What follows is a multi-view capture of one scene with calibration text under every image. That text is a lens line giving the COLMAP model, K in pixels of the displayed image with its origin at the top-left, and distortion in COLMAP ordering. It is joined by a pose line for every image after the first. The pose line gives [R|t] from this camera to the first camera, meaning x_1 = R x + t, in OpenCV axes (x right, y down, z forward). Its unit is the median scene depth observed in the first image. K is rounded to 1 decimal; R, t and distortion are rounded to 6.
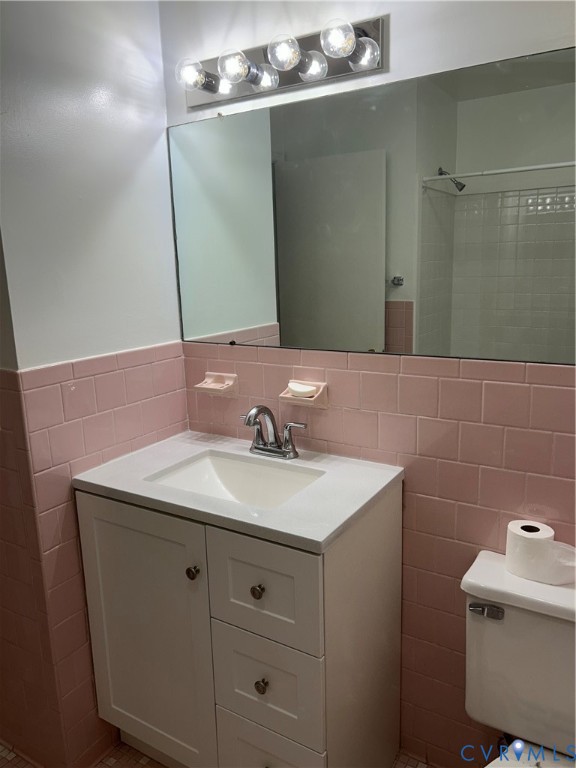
lens RADIAL K [[574.8, 0, 287.6], [0, 574.8, 396.6], [0, 0, 1]] dist [0.054945, -0.061007]
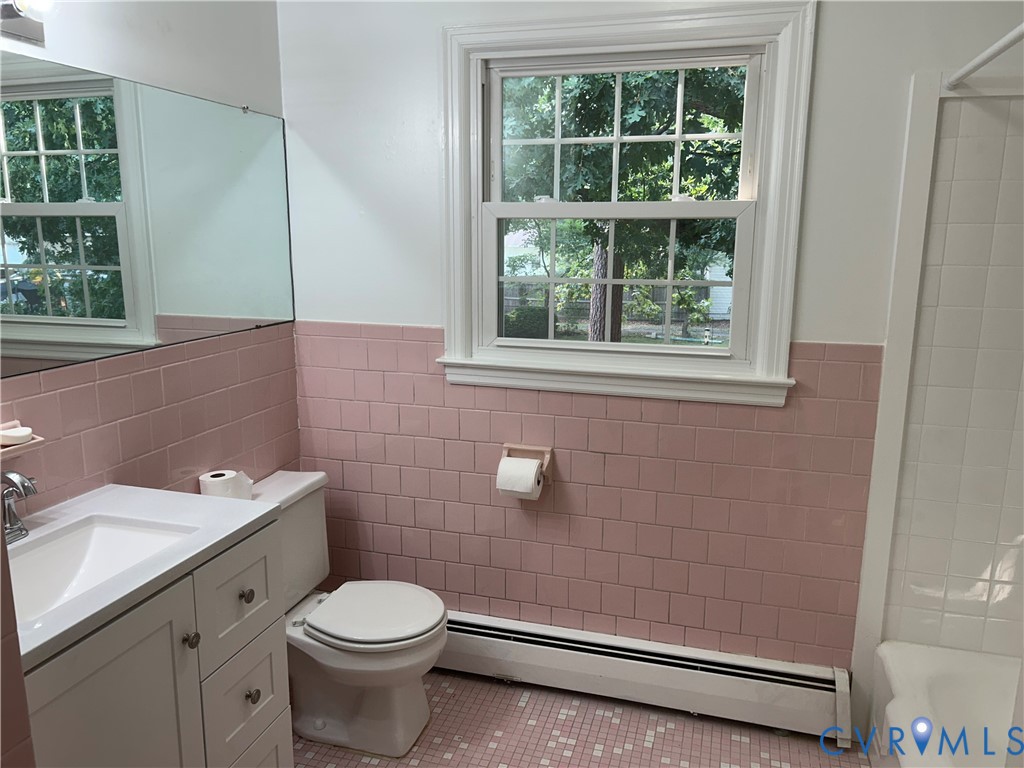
lens RADIAL K [[766.4, 0, 512.0], [0, 766.4, 384.0], [0, 0, 1]] dist [0.054945, -0.061007]
pose [[-0.256072, -0.169175, 0.951739, -1.196830], [0.222947, 0.947686, 0.228441, -0.178634], [-0.940596, 0.270685, -0.204959, 0.664788]]
